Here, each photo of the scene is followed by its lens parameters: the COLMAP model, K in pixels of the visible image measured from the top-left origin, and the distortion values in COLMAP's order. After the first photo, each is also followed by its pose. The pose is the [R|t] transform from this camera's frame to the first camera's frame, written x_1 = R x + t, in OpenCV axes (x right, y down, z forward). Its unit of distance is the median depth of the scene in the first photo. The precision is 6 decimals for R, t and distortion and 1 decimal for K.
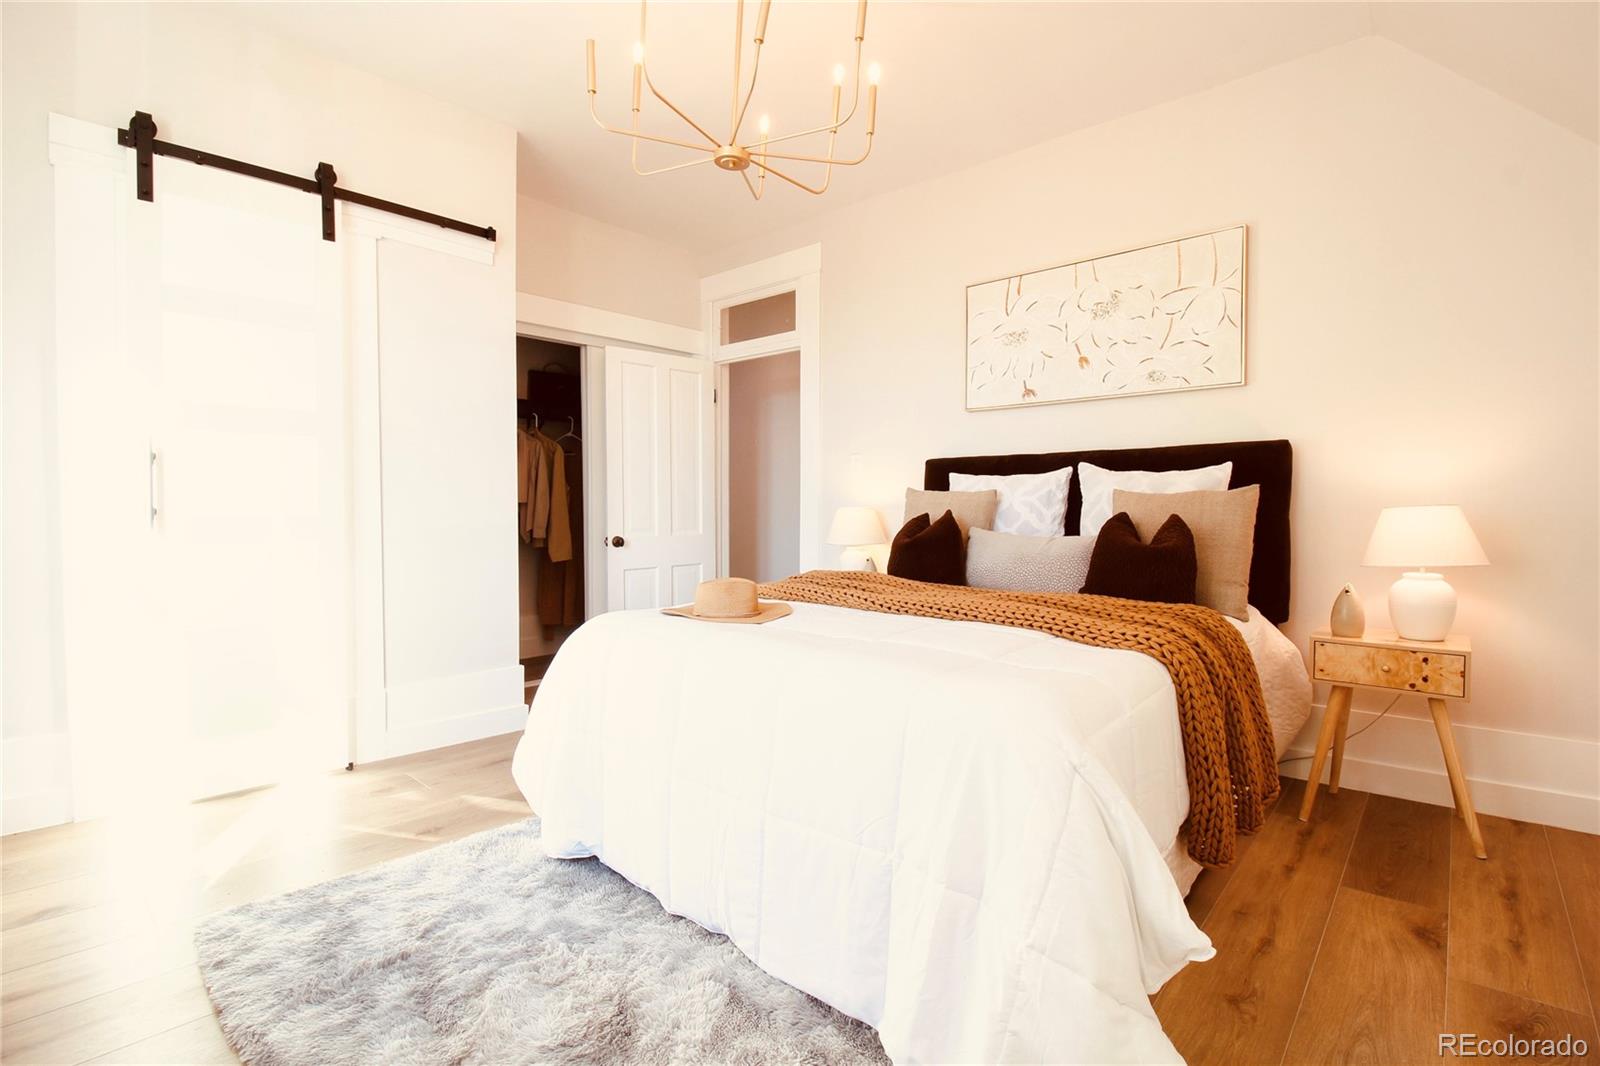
lens RADIAL K [[753.7, 0, 816.0], [0, 753.7, 524.9], [0, 0, 1]] dist [-0.003869, -0.010542]
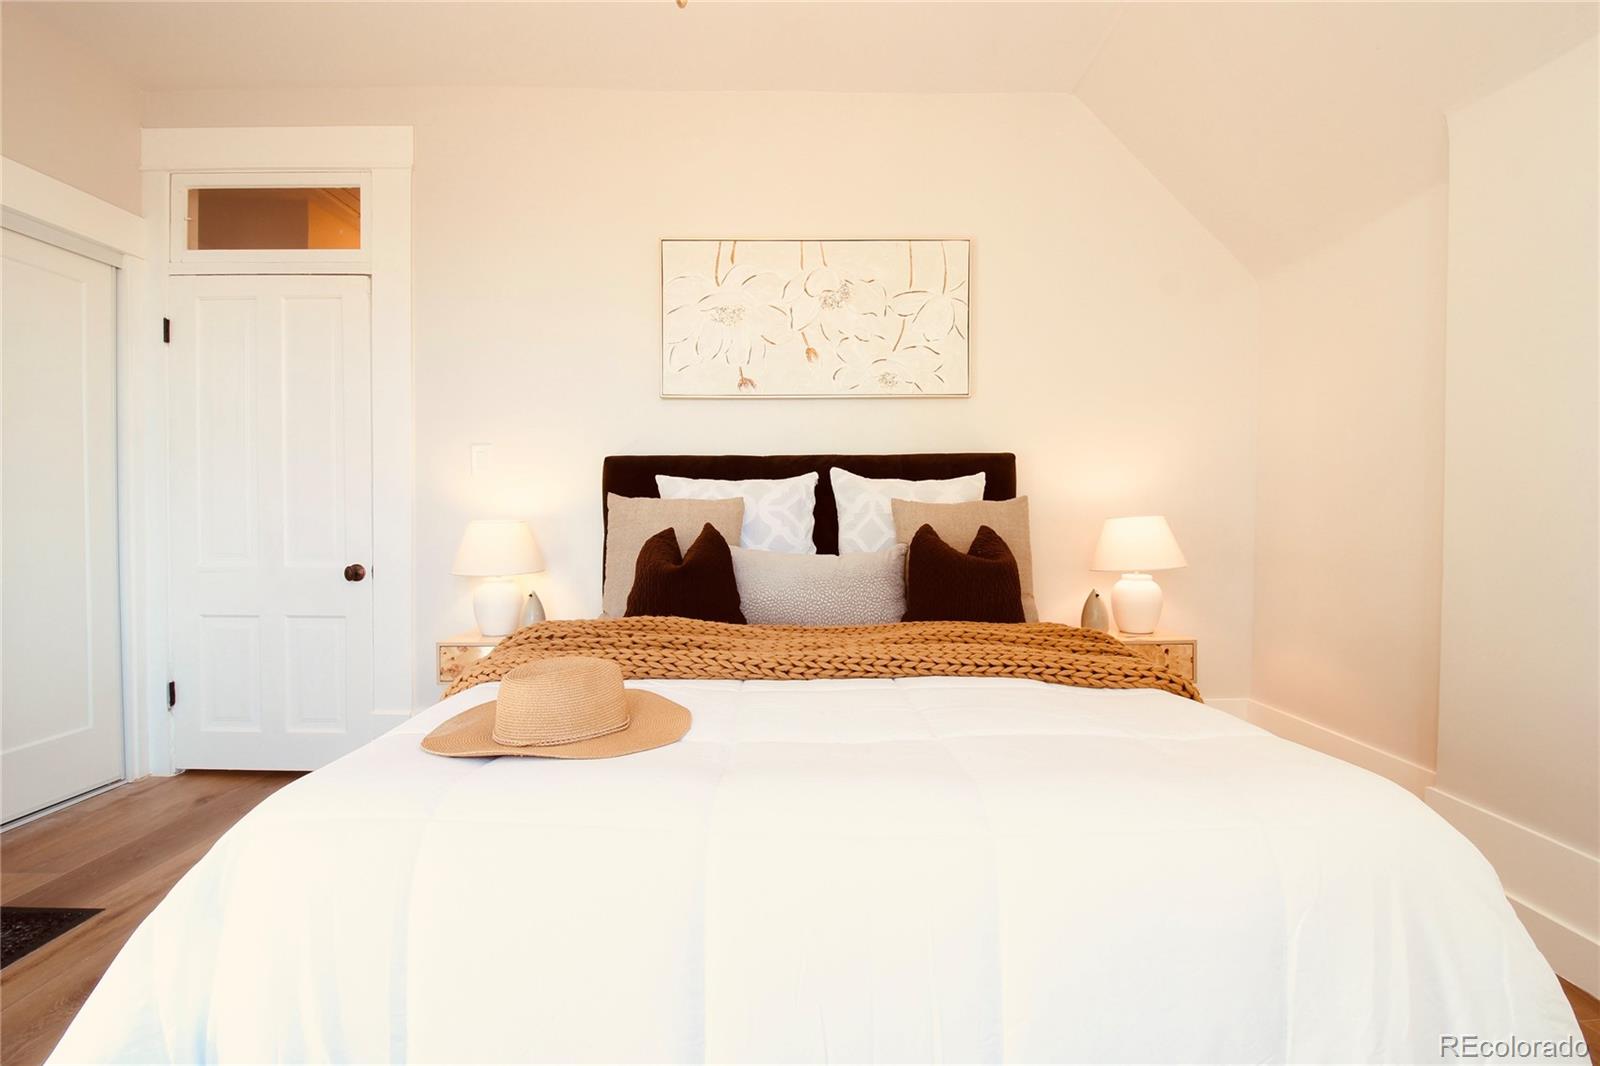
lens RADIAL K [[753.7, 0, 795.3], [0, 753.7, 527.7], [0, 0, 1]] dist [-0.003869, -0.010542]
pose [[0.736950, -0.015839, 0.675762, -0.269320], [0.020015, 0.999798, 0.001606, -0.015248], [-0.675651, 0.012342, 0.737118, 0.378098]]
